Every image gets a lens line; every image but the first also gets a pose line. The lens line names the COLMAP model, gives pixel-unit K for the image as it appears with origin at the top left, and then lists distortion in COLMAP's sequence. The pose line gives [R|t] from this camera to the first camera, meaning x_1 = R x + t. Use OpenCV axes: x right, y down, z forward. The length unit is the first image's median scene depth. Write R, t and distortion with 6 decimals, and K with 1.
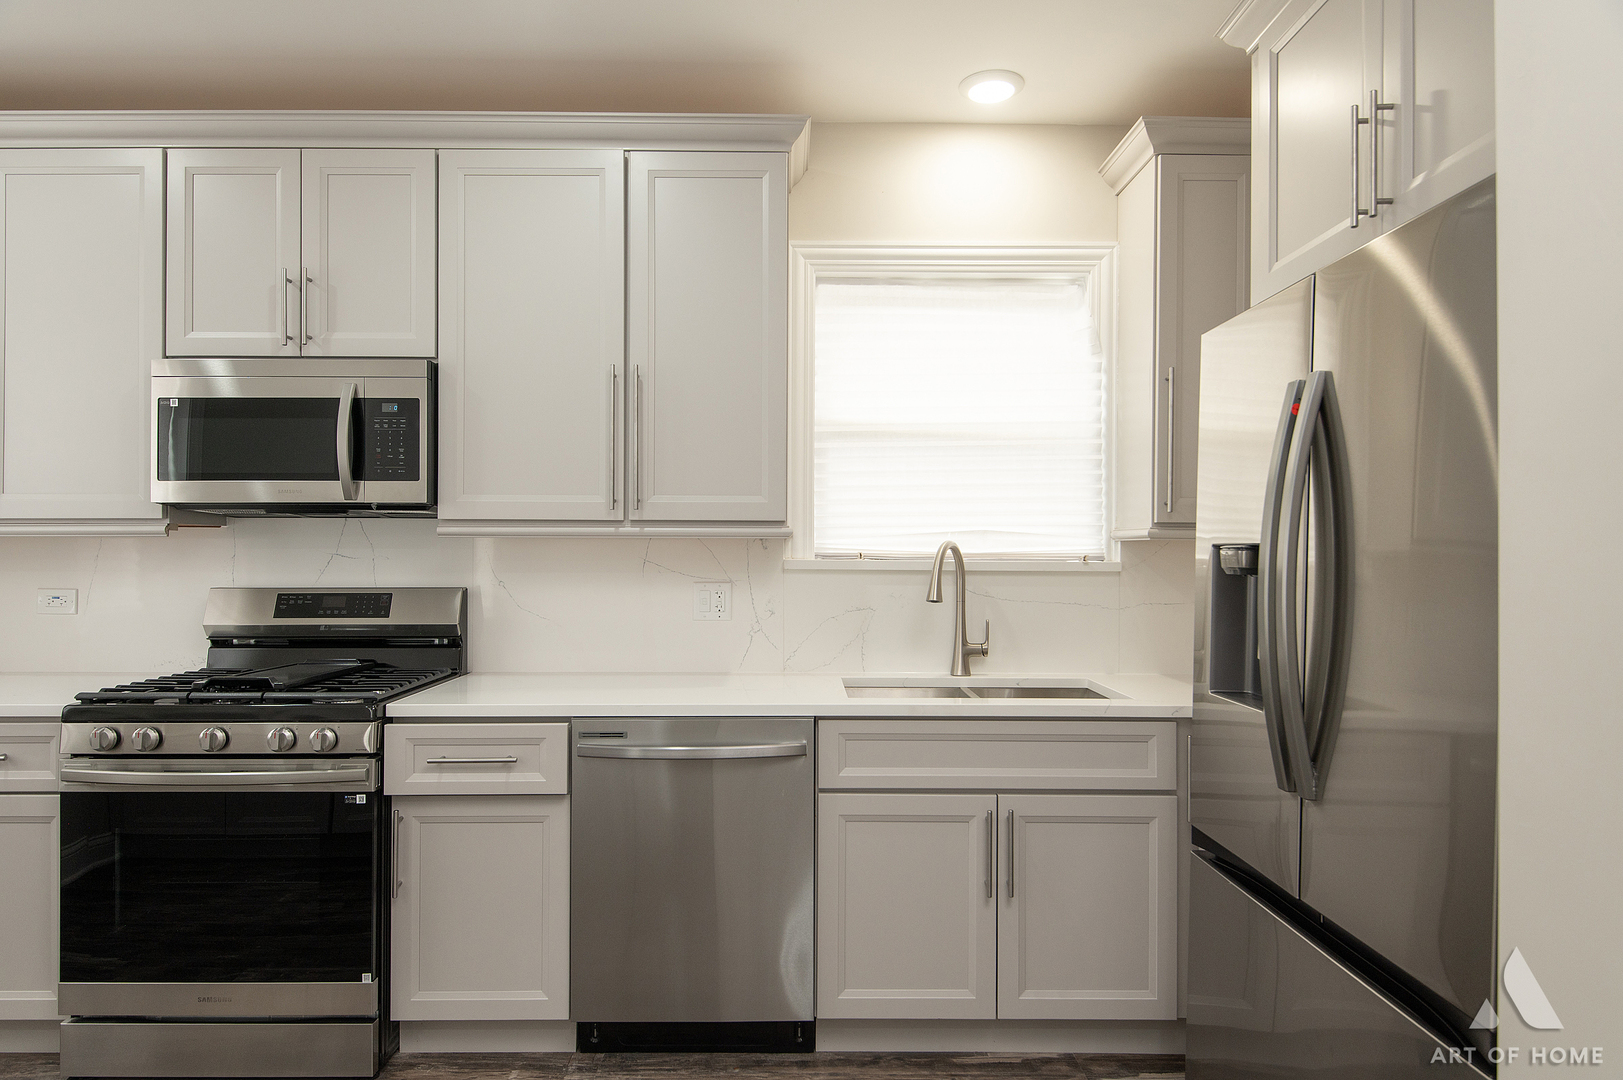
lens RADIAL K [[951.0, 0, 810.3], [0, 951.0, 547.7], [0, 0, 1]] dist [-0.006171, -0.001642]
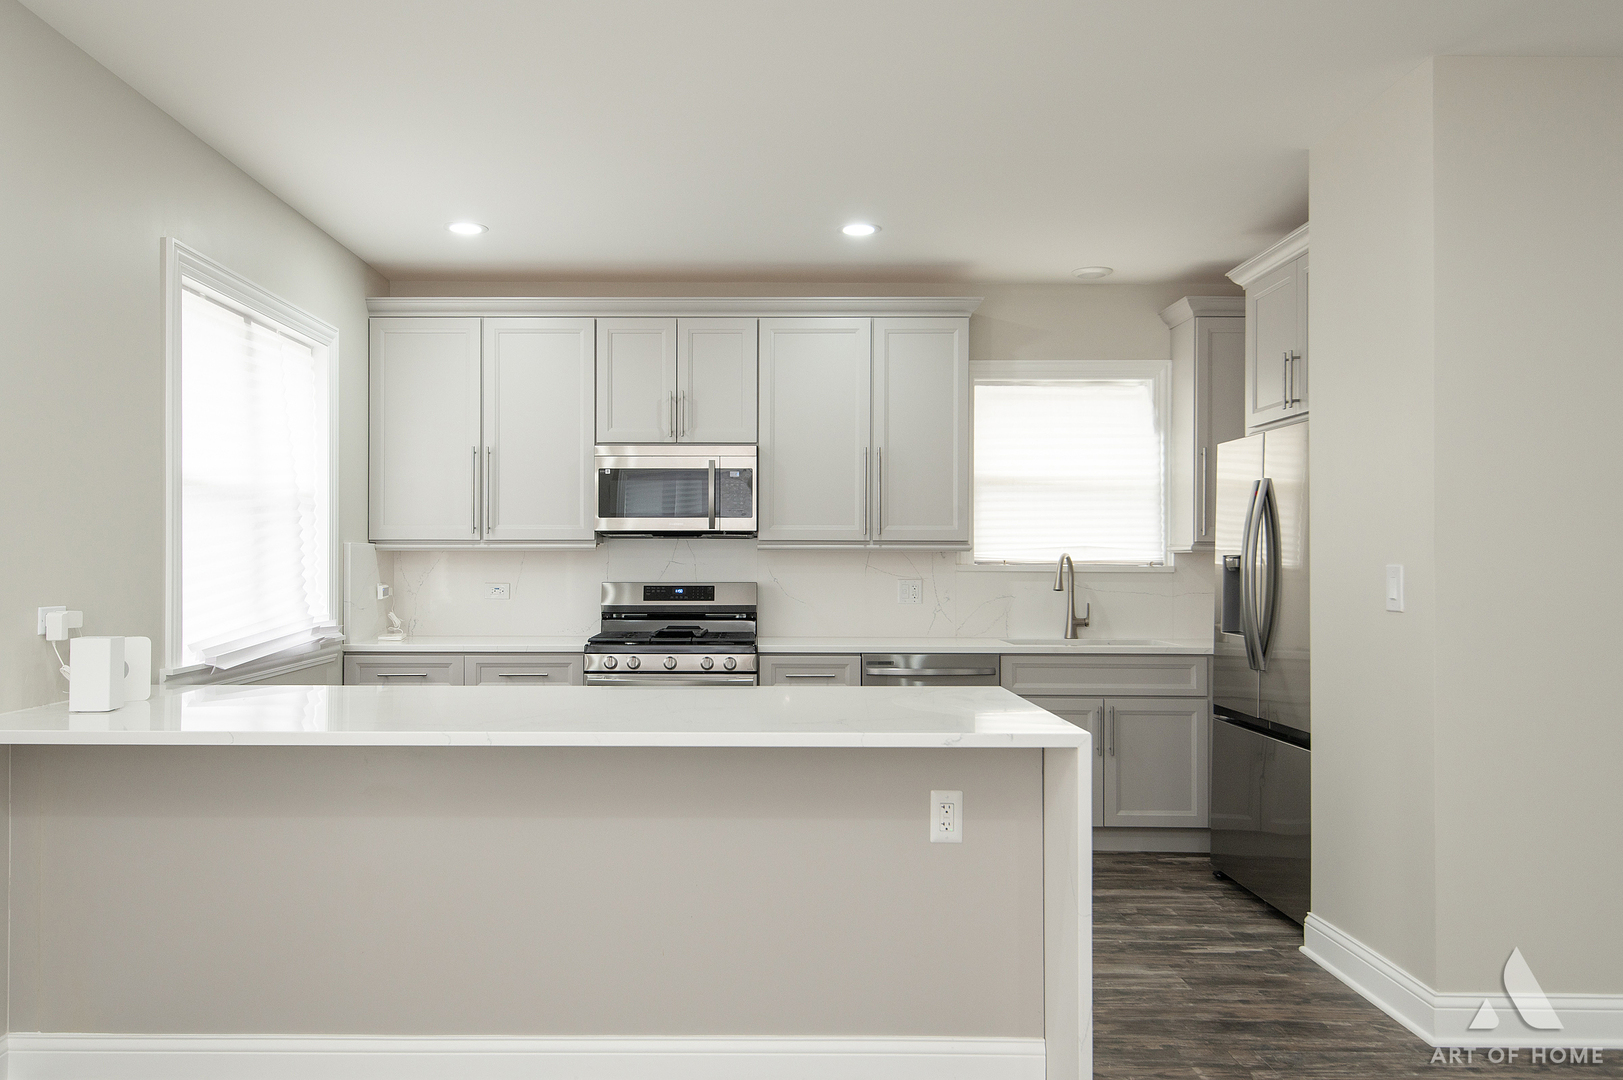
lens RADIAL K [[1189.7, 0, 750.5], [0, 1189.7, 540.5], [0, 0, 1]] dist [0.012033, -0.000903]
pose [[0.999662, -0.000096, -0.026003, -0.352948], [-0.000230, 0.999921, -0.012549, -0.003252], [0.026002, 0.012551, 0.999583, -1.081944]]
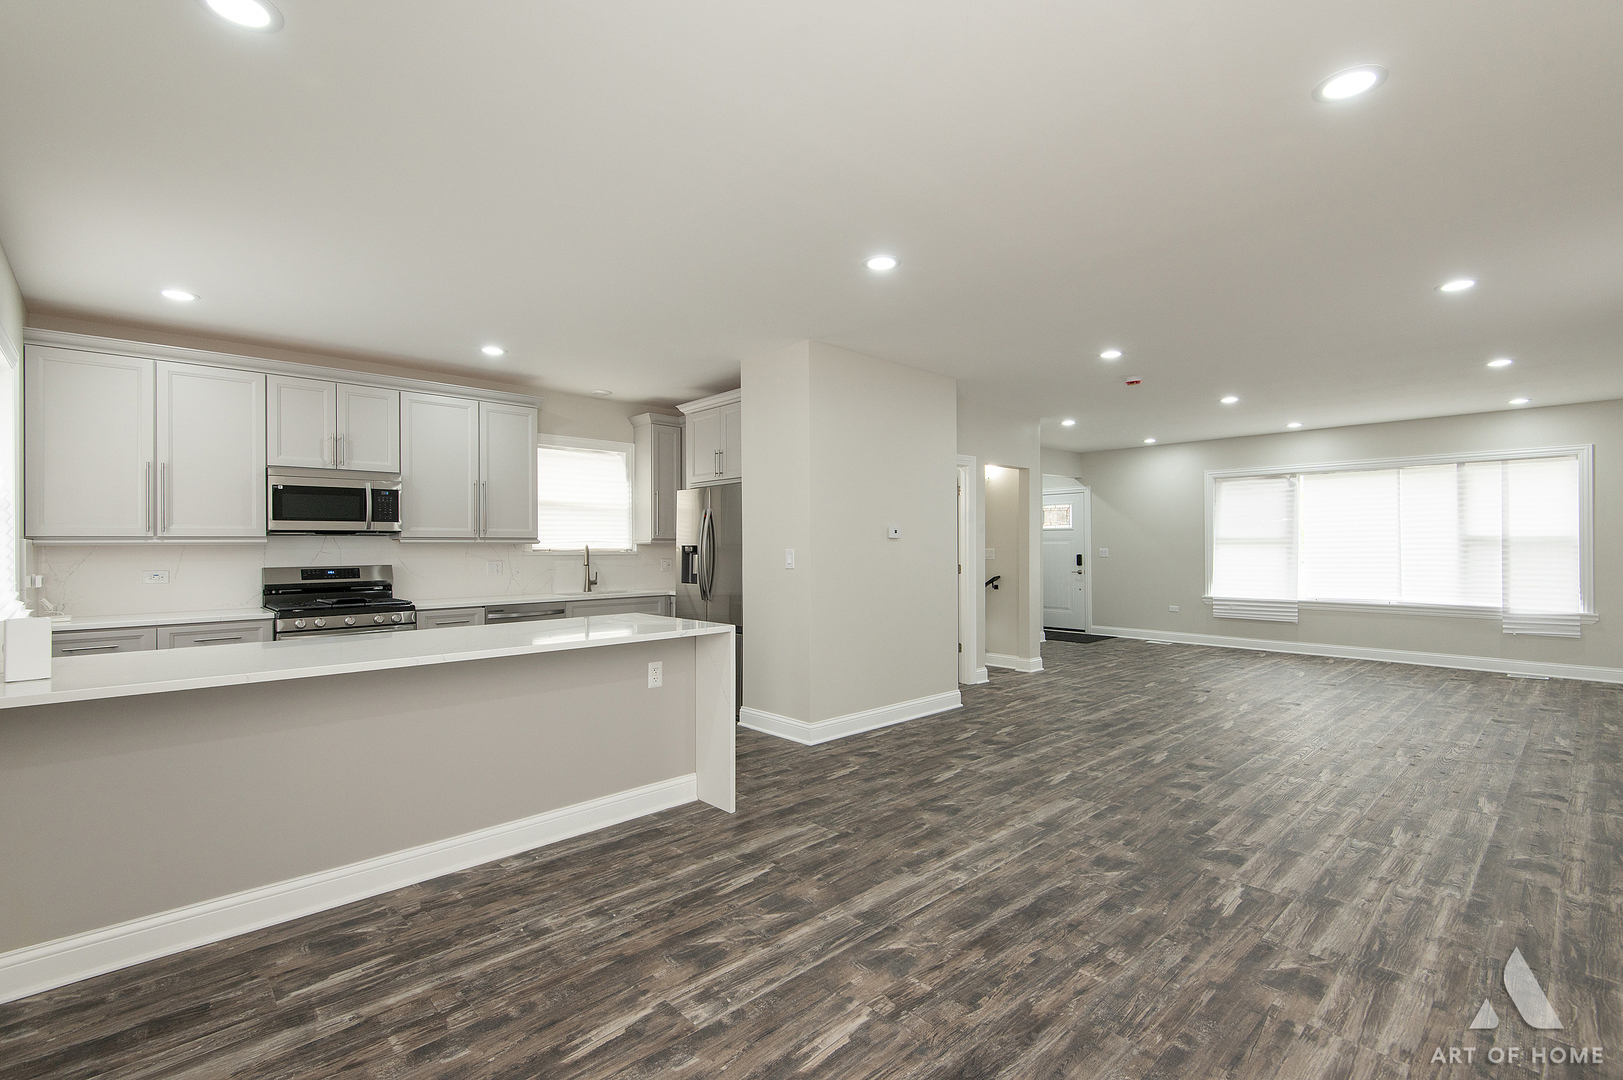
lens RADIAL K [[726.0, 0, 810.0], [0, 726.0, 544.7], [0, 0, 1]] dist [0.030358, -0.021469]
pose [[0.738712, -0.004544, 0.674006, -0.903409], [0.005524, 0.999985, 0.000687, -0.005068], [-0.673999, 0.003215, 0.738725, -1.178126]]
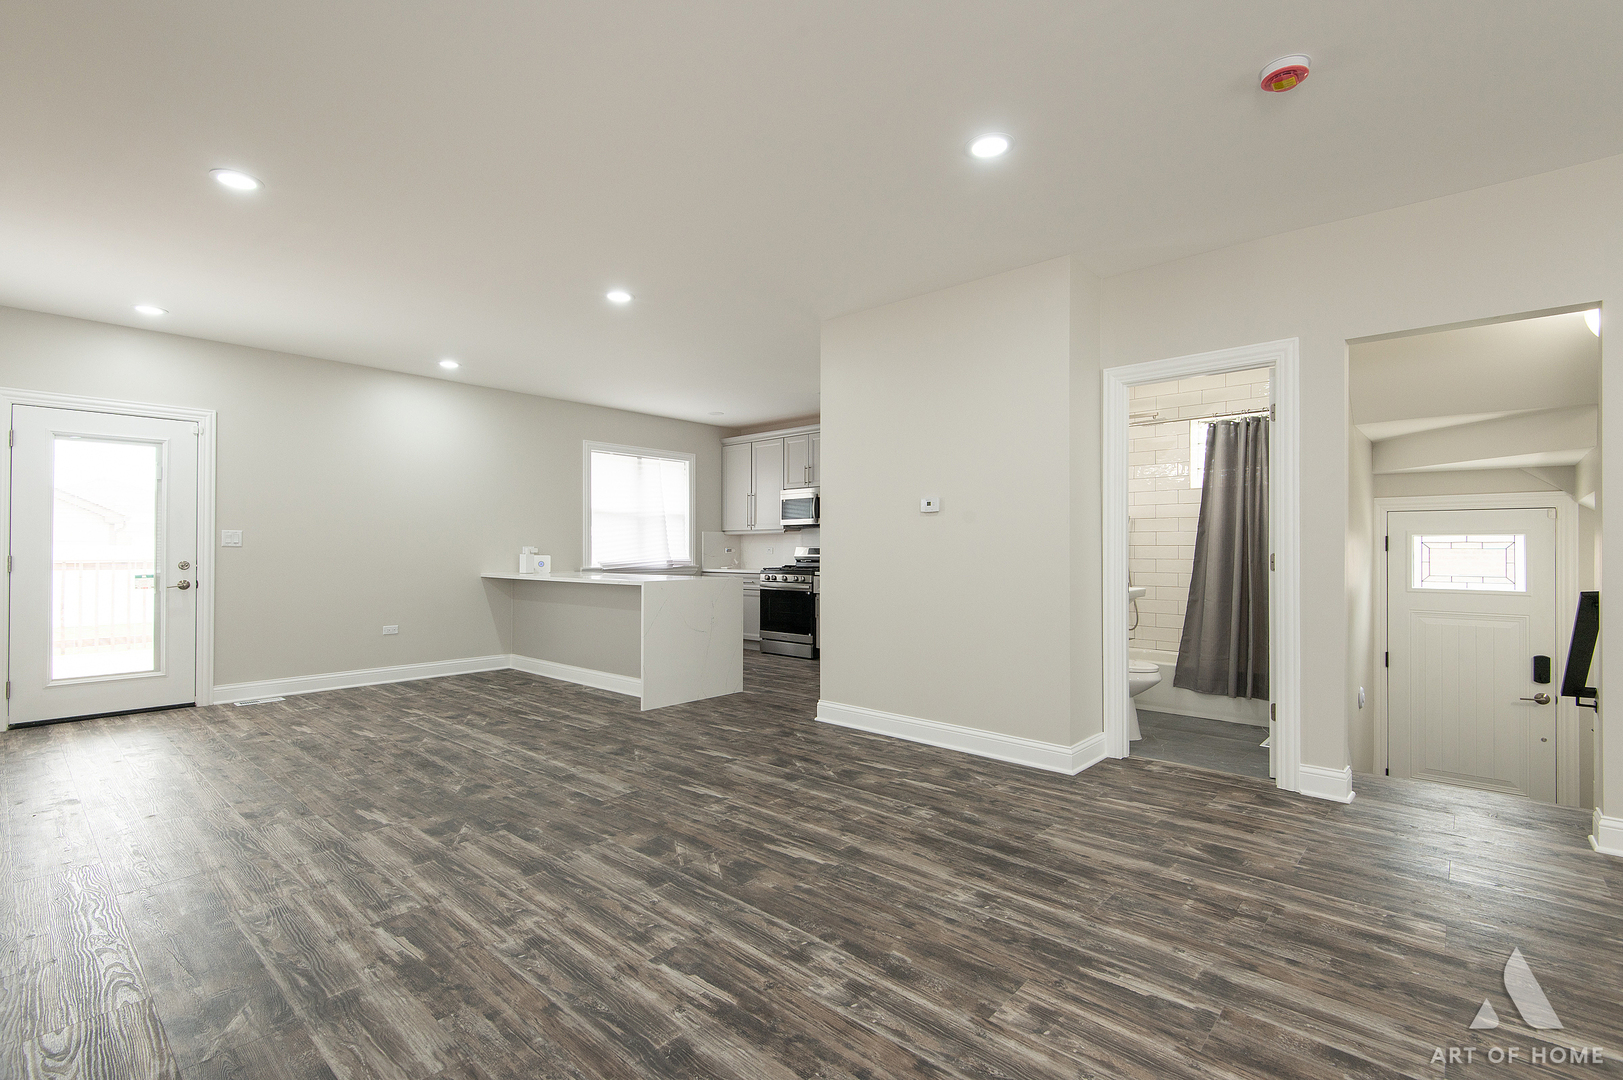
lens RADIAL K [[726.0, 0, 810.0], [0, 726.0, 544.7], [0, 0, 1]] dist [0.030358, -0.021469]
pose [[0.740256, -0.007359, -0.672285, 1.490234], [0.002511, 0.999963, -0.008180, 0.062801], [0.672321, 0.004367, 0.740247, -1.223716]]
